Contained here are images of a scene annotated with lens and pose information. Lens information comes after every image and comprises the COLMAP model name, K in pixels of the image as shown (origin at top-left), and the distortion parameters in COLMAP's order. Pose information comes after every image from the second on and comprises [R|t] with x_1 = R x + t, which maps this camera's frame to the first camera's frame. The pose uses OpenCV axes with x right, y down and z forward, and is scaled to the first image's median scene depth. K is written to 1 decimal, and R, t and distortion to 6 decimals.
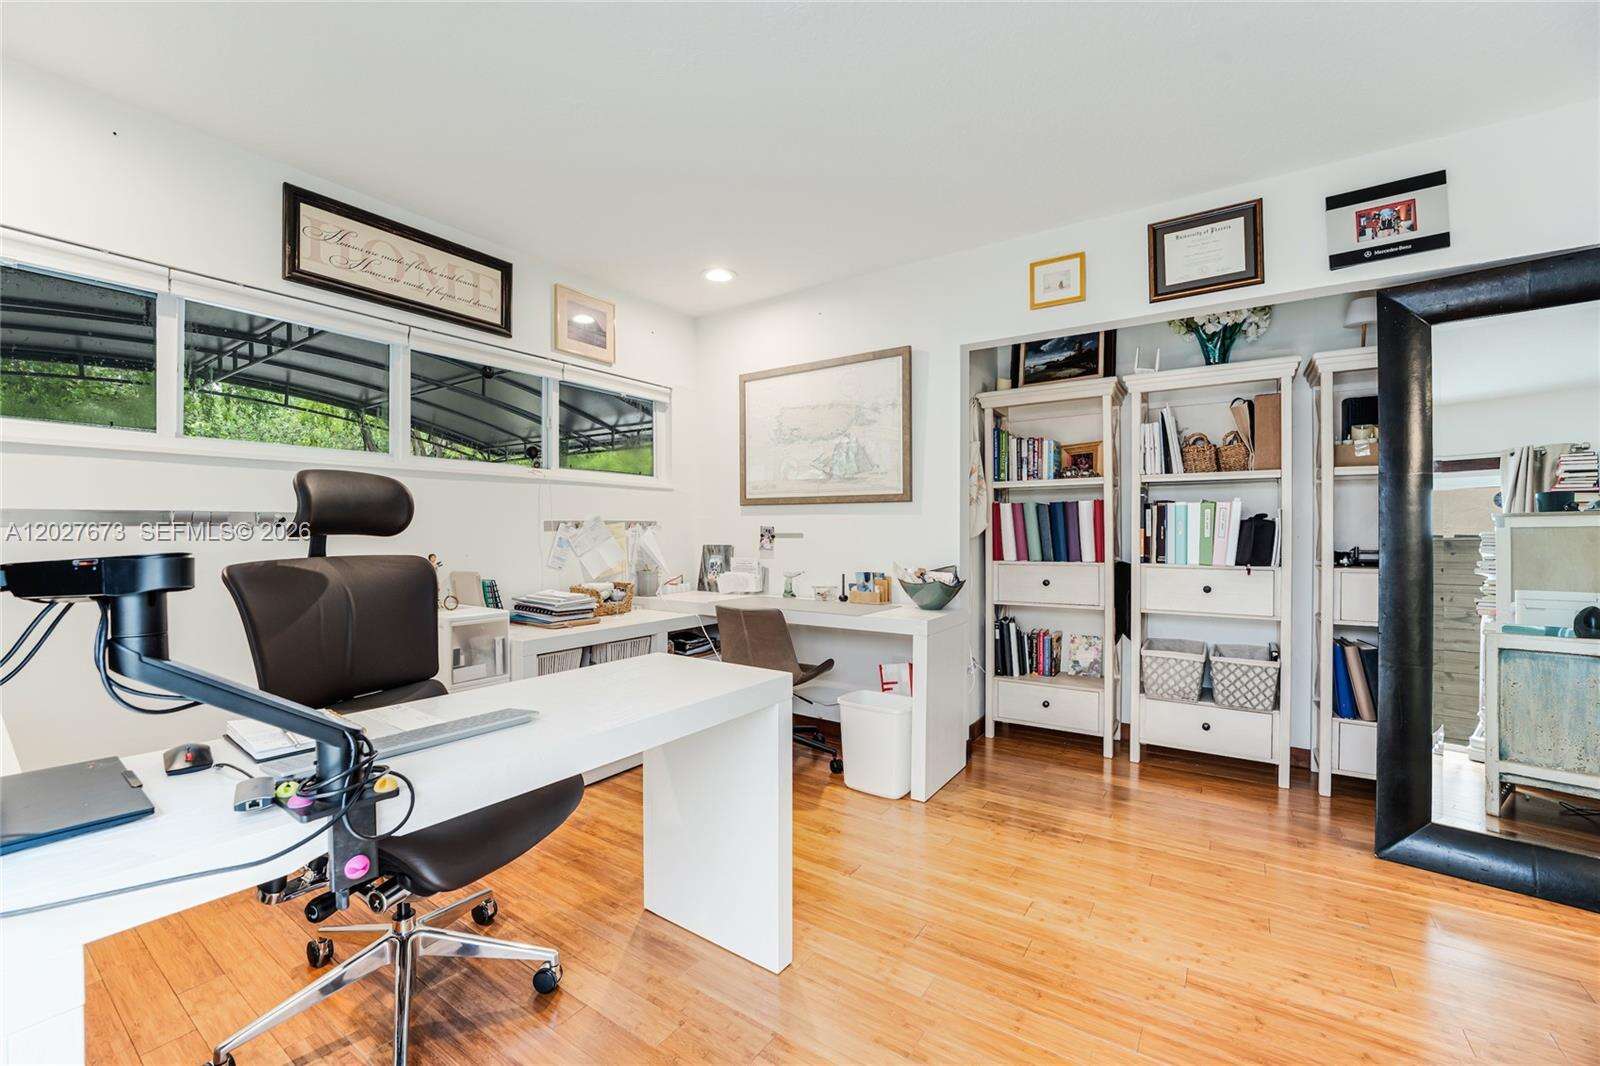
lens RADIAL K [[650.1, 0, 790.6], [0, 650.1, 537.5], [0, 0, 1]] dist [-0.023545, 0.000012]
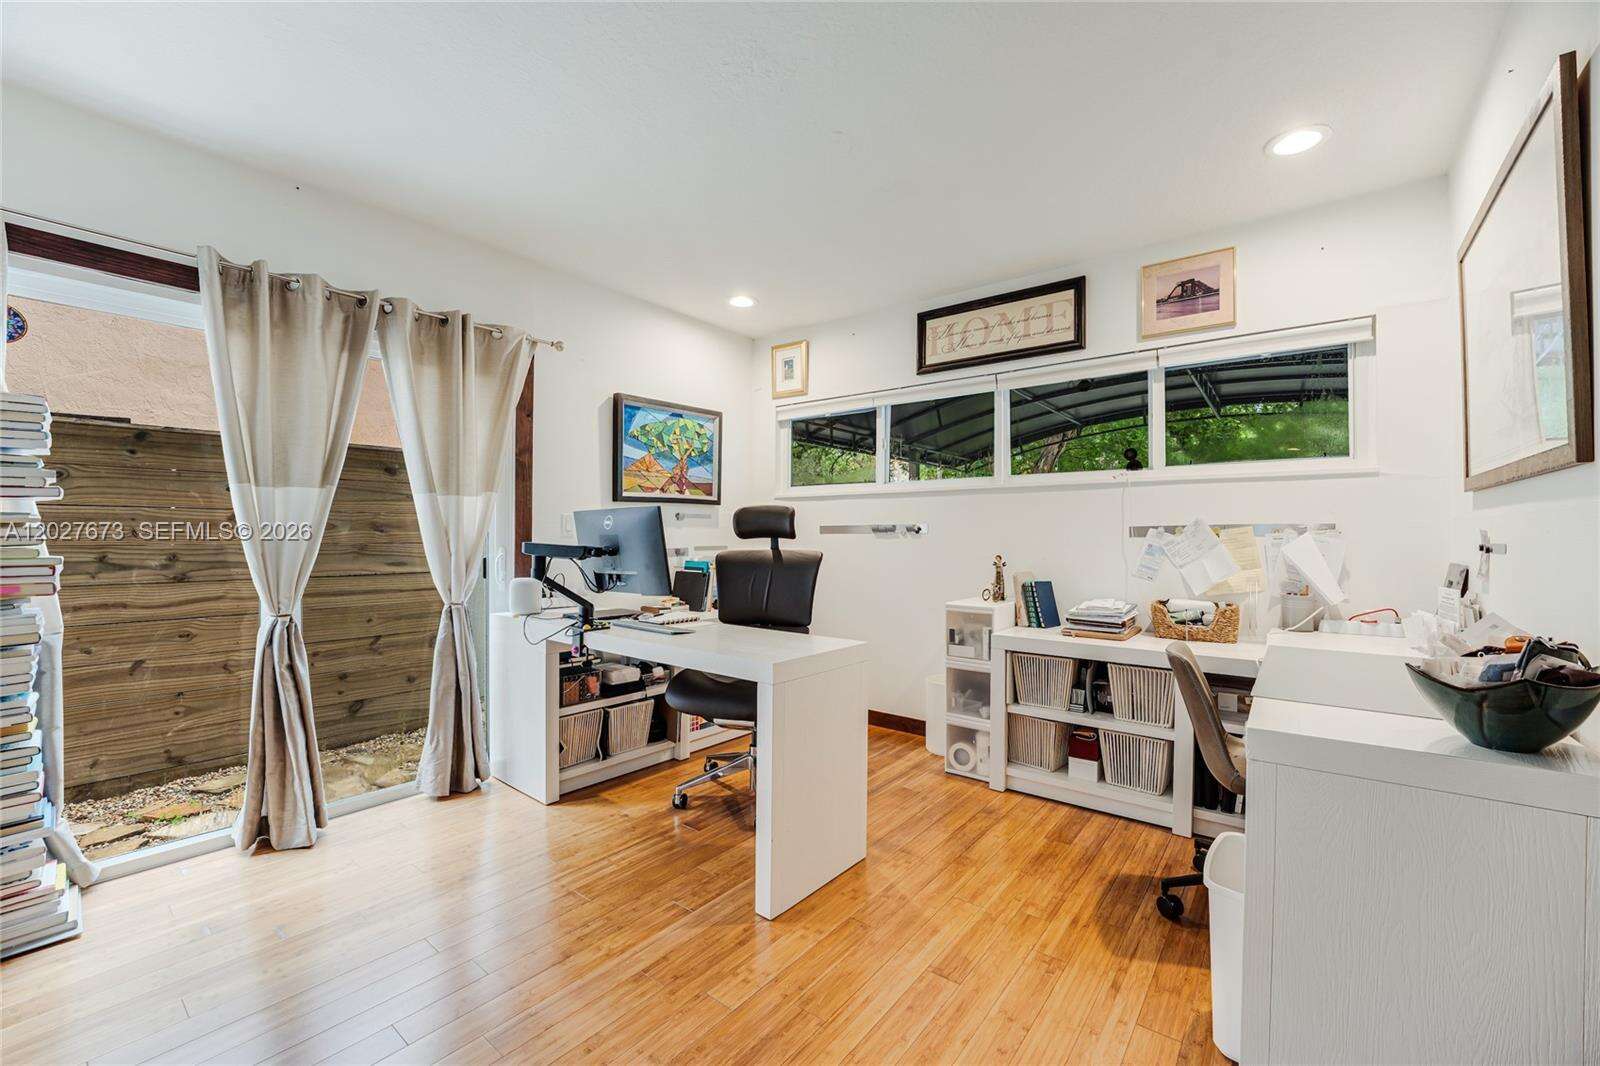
lens RADIAL K [[650.1, 0, 790.6], [0, 650.1, 537.5], [0, 0, 1]] dist [-0.023545, 0.000012]
pose [[-0.057443, -0.005260, -0.998335, 0.621198], [-0.017897, 0.999831, -0.004238, 0.003241], [0.998188, 0.017624, -0.057527, 0.607690]]
